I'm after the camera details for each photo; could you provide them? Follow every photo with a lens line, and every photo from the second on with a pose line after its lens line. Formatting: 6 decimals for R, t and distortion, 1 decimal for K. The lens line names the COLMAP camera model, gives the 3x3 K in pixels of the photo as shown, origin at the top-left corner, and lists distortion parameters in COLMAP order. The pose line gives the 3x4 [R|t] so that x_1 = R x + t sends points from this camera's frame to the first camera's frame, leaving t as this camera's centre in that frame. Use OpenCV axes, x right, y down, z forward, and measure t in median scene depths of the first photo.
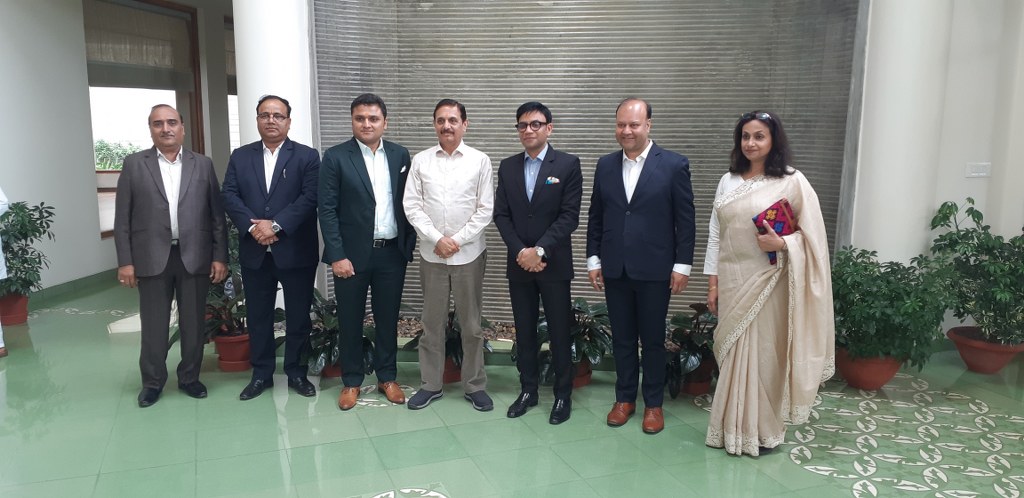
lens RADIAL K [[829.0, 0, 511.6], [0, 829.0, 251.8], [0, 0, 1]] dist [0.129071, -0.315171]
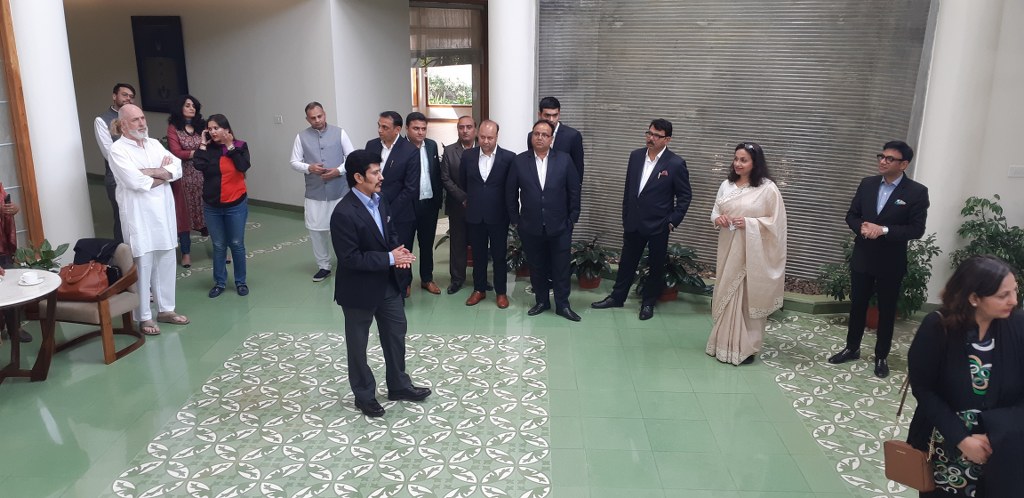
lens RADIAL K [[801.5, 0, 516.1], [0, 801.5, 244.6], [0, 0, 1]] dist [0.136384, -0.276837]
pose [[0.928731, 0.097048, -0.357828, 0.271053], [-0.059928, 0.991737, 0.113430, -0.073322], [0.365880, -0.083902, 0.926873, -0.370783]]
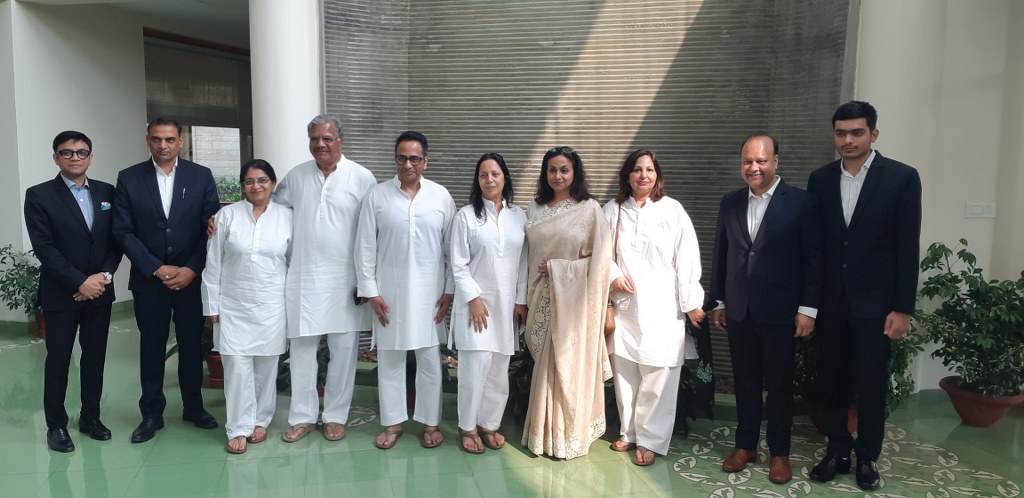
lens RADIAL K [[829.0, 0, 511.6], [0, 829.0, 251.8], [0, 0, 1]] dist [0.129071, -0.315171]
pose [[0.989791, 0.019822, -0.141142, 0.150781], [-0.025814, 0.998836, -0.040753, 0.001601], [0.140169, 0.043980, 0.989150, -0.008374]]
